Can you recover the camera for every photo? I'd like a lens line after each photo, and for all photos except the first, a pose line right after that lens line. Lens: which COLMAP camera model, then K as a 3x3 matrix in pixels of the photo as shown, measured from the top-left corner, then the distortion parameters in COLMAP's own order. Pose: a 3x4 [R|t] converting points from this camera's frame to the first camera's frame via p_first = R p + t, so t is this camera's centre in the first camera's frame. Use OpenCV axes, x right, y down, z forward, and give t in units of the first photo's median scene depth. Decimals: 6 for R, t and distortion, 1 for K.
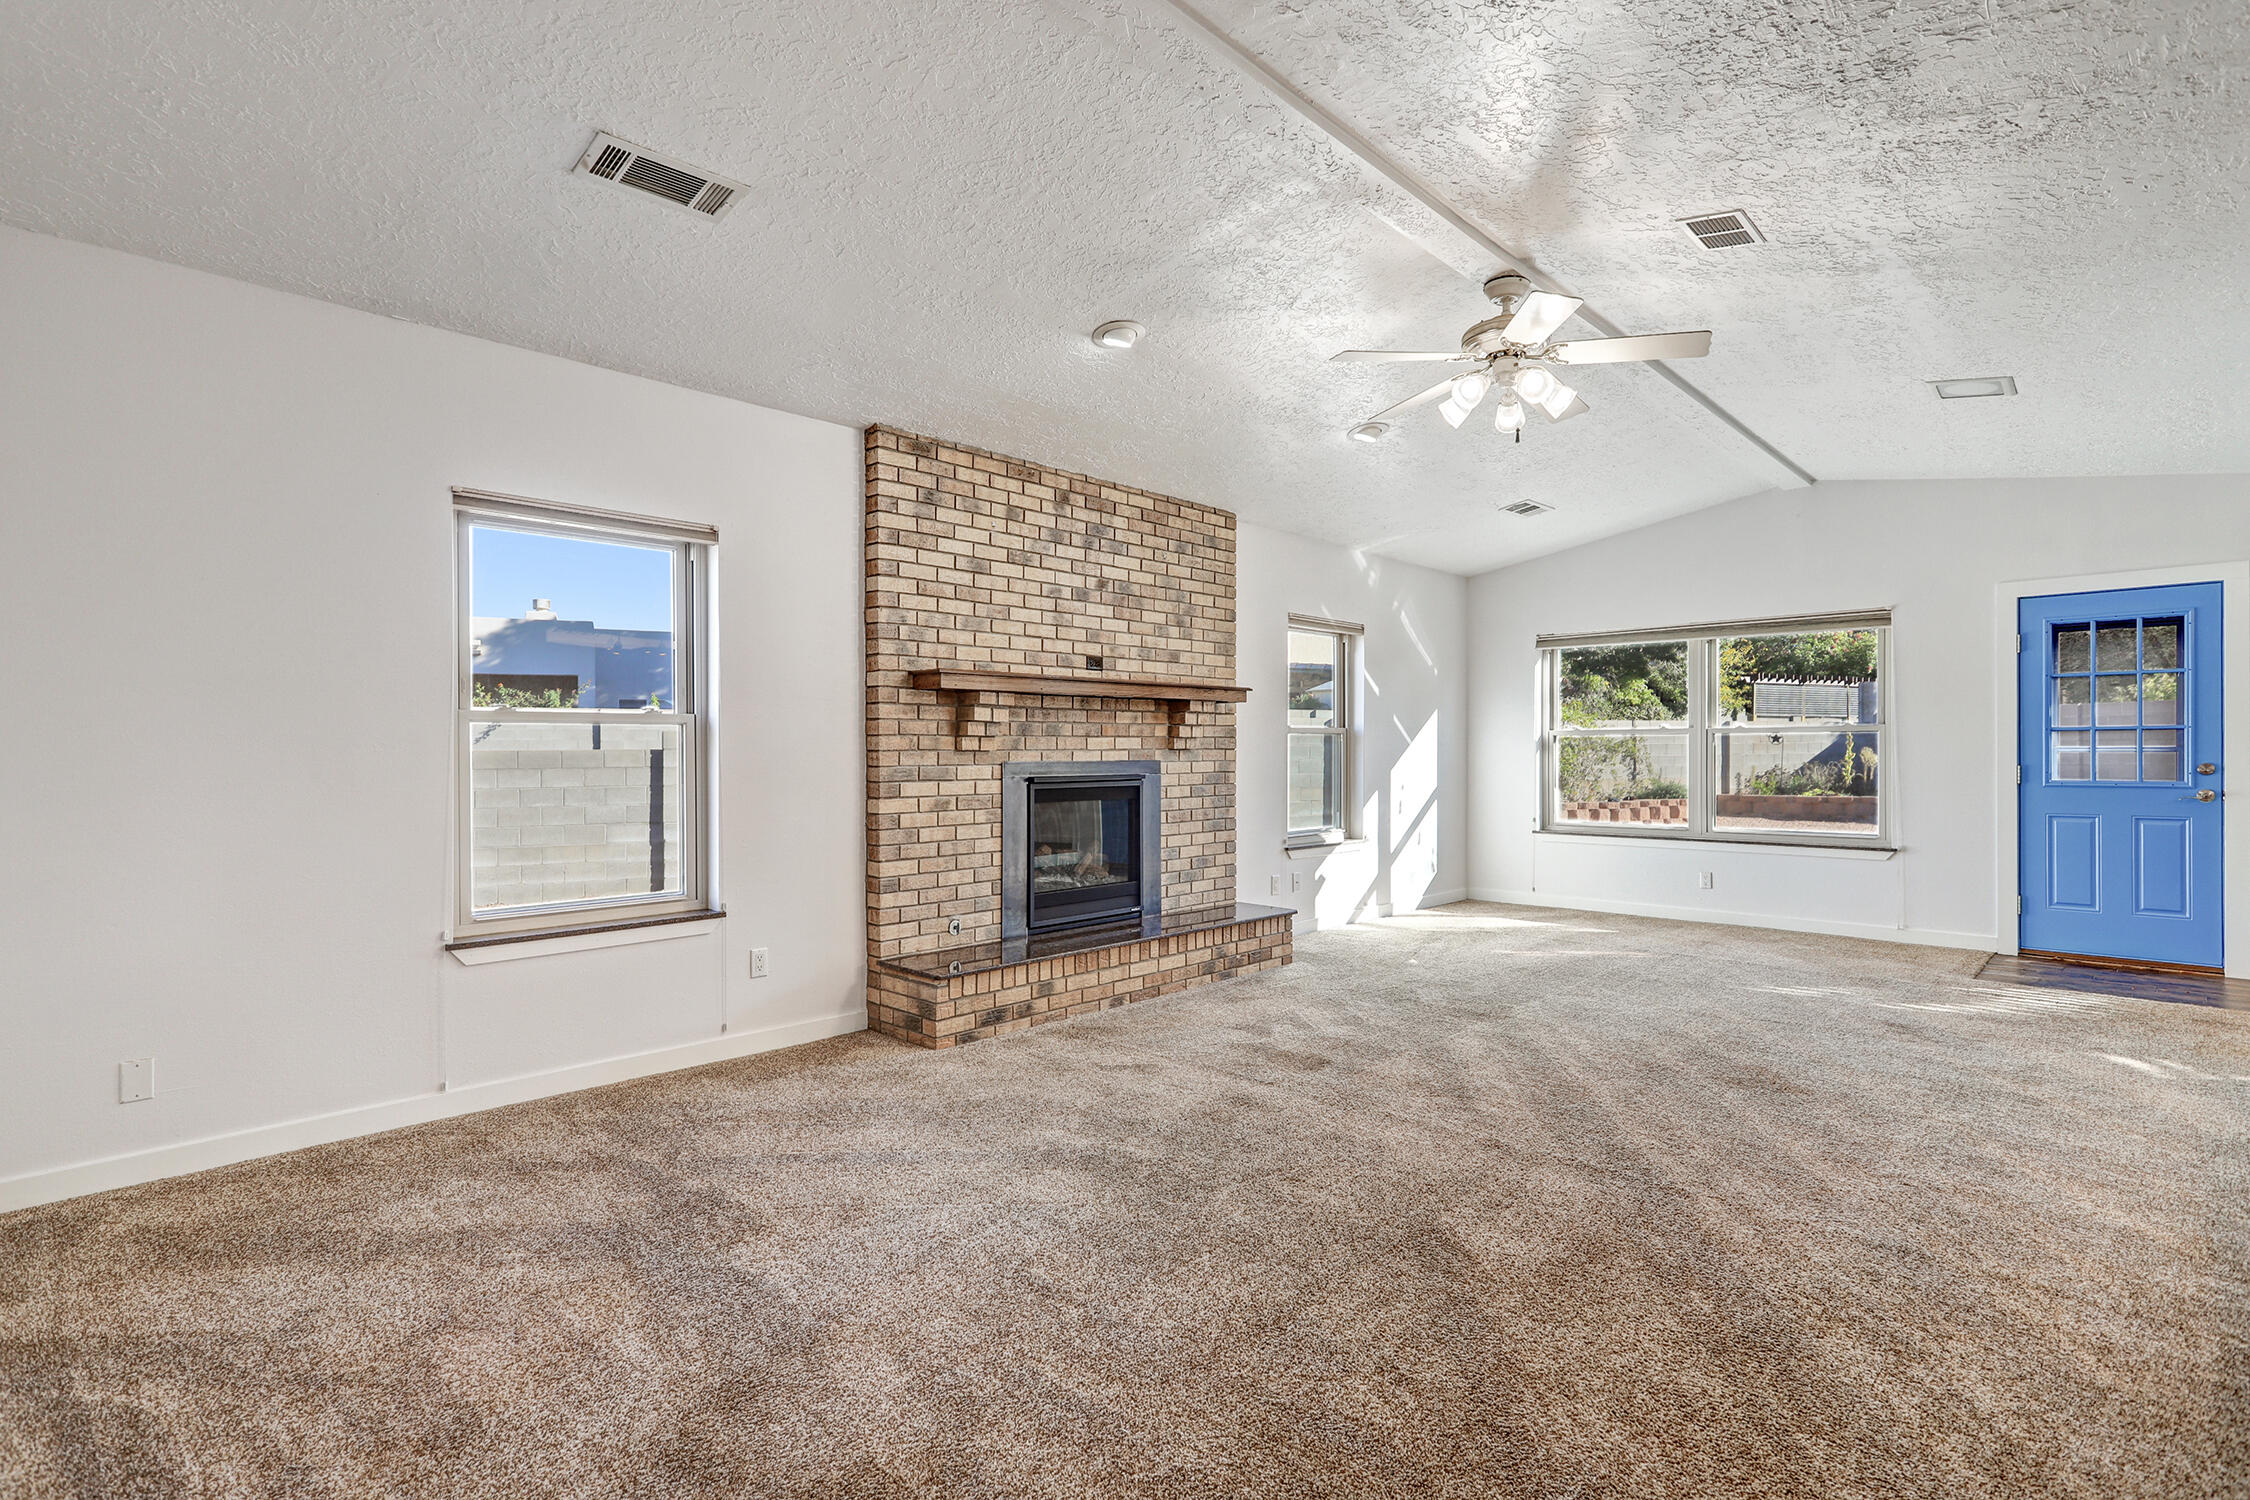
lens RADIAL K [[1071.7, 0, 1116.3], [0, 1071.7, 747.7], [0, 0, 1]] dist [0.001766, 0.000218]
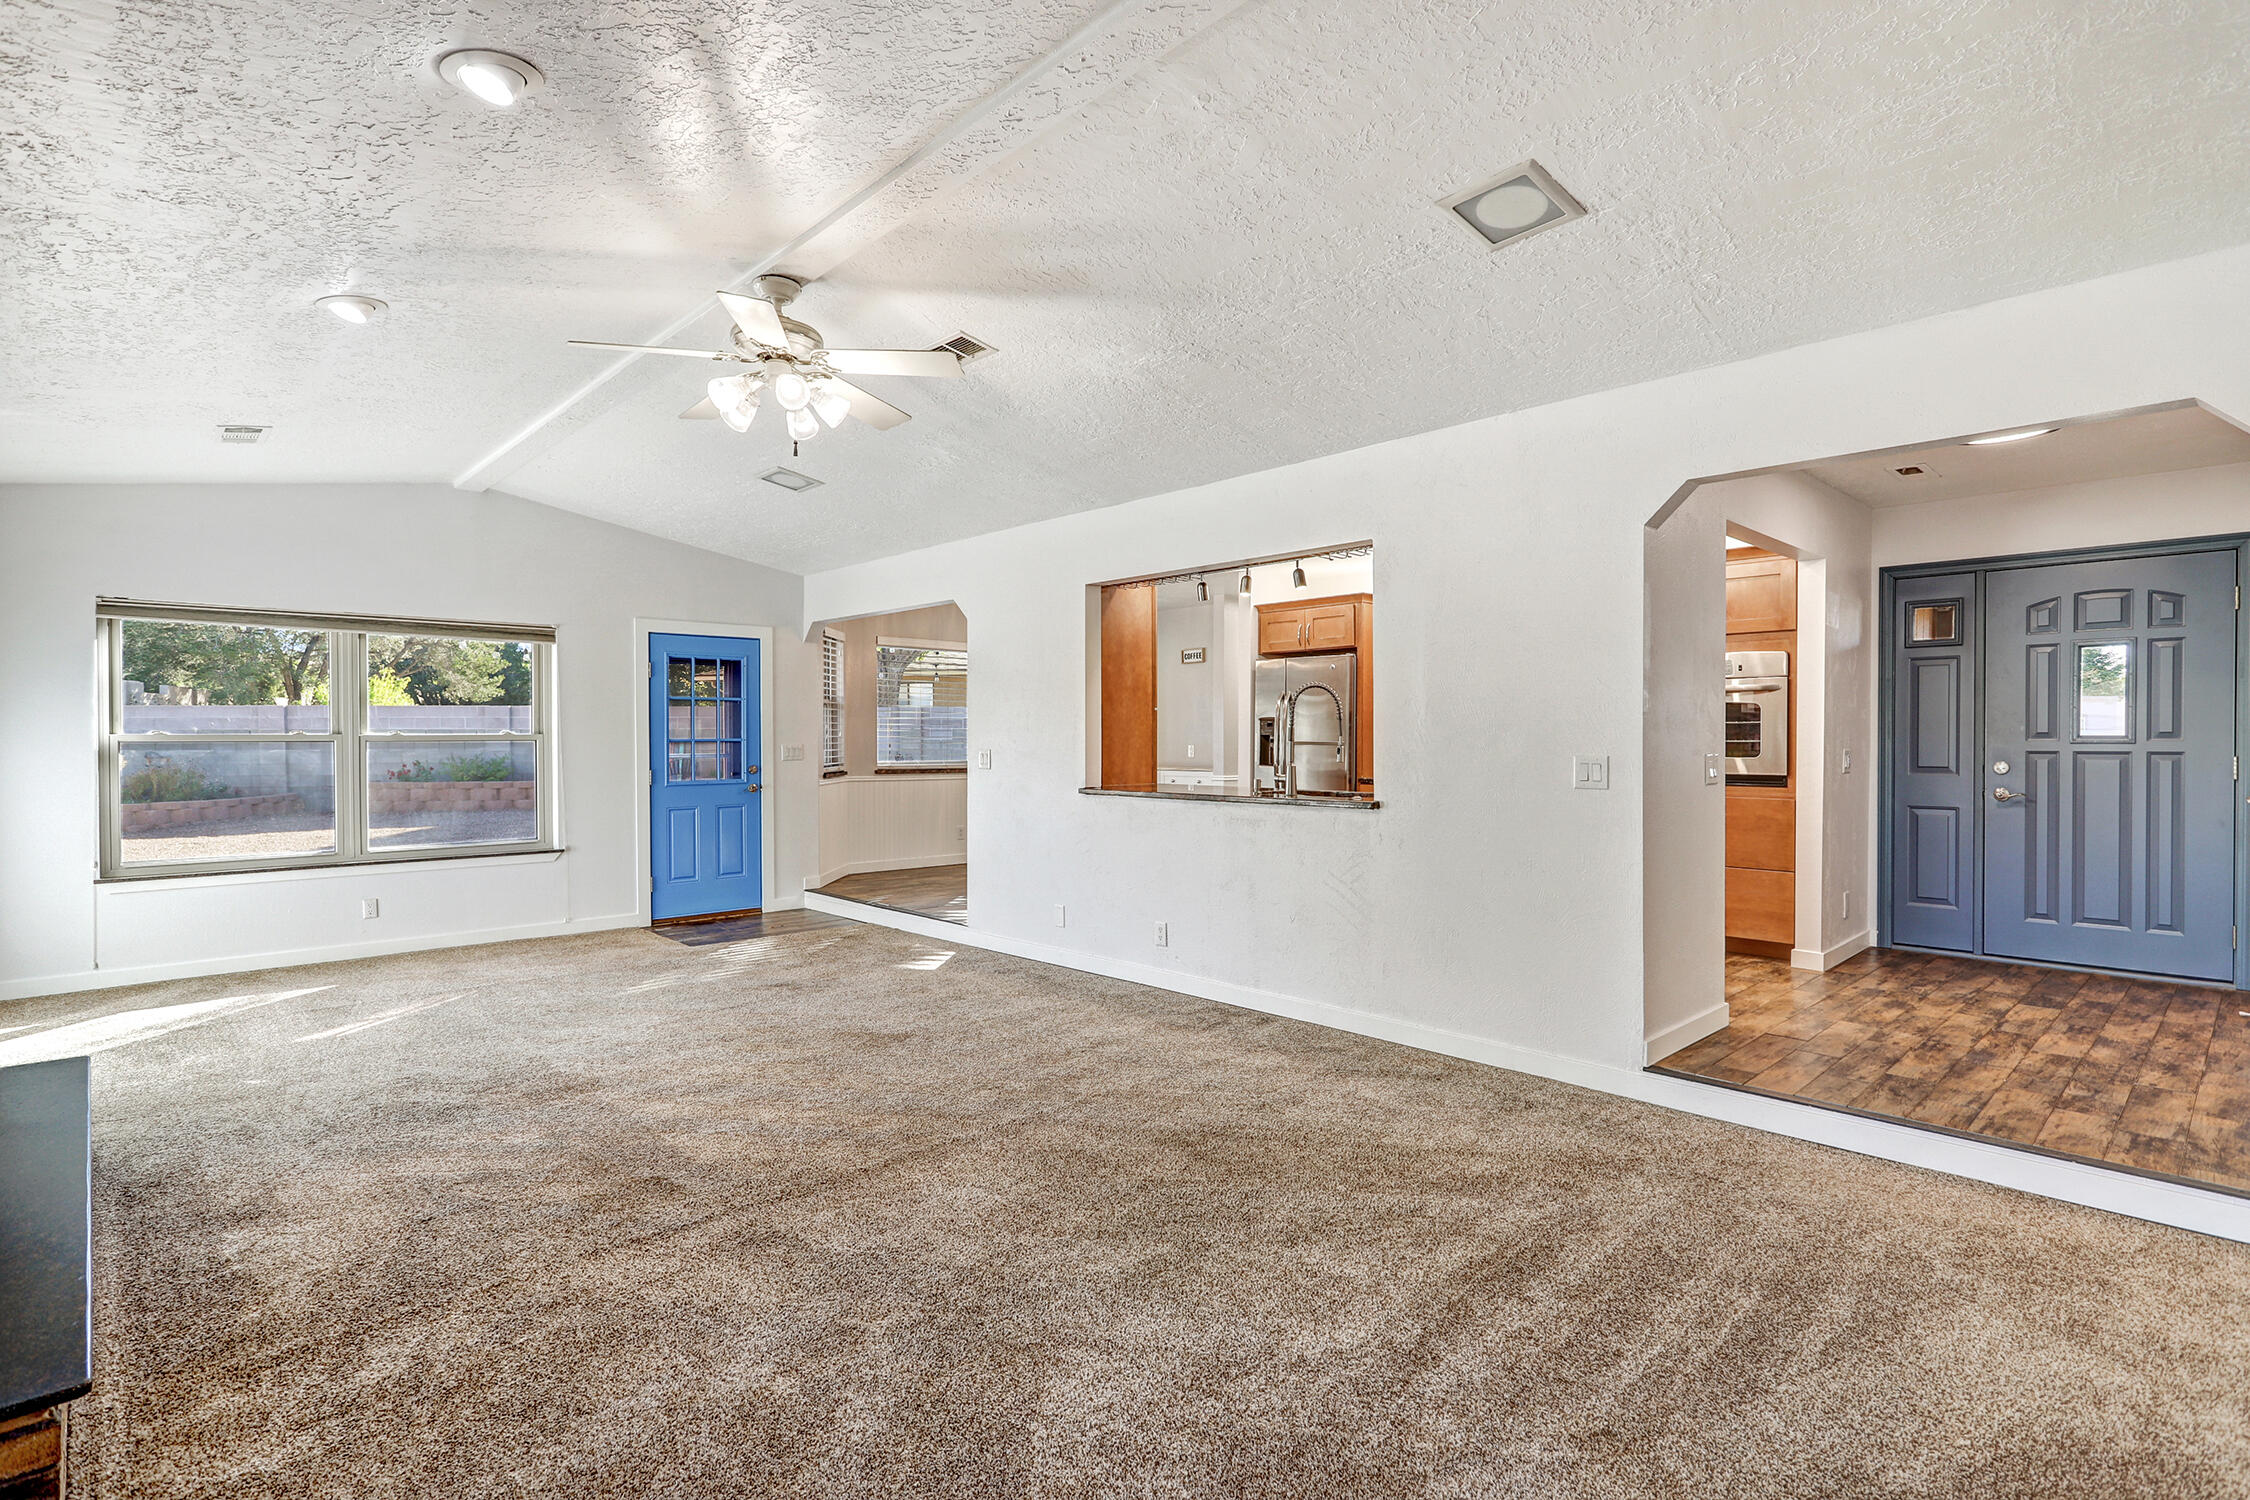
lens RADIAL K [[1071.7, 0, 1117.4], [0, 1071.7, 747.7], [0, 0, 1]] dist [0.001766, 0.000218]
pose [[0.038580, 0.001529, 0.999254, -0.355954], [0.005647, 0.999983, -0.001748, -0.004056], [-0.999240, 0.005710, 0.038570, 0.426572]]
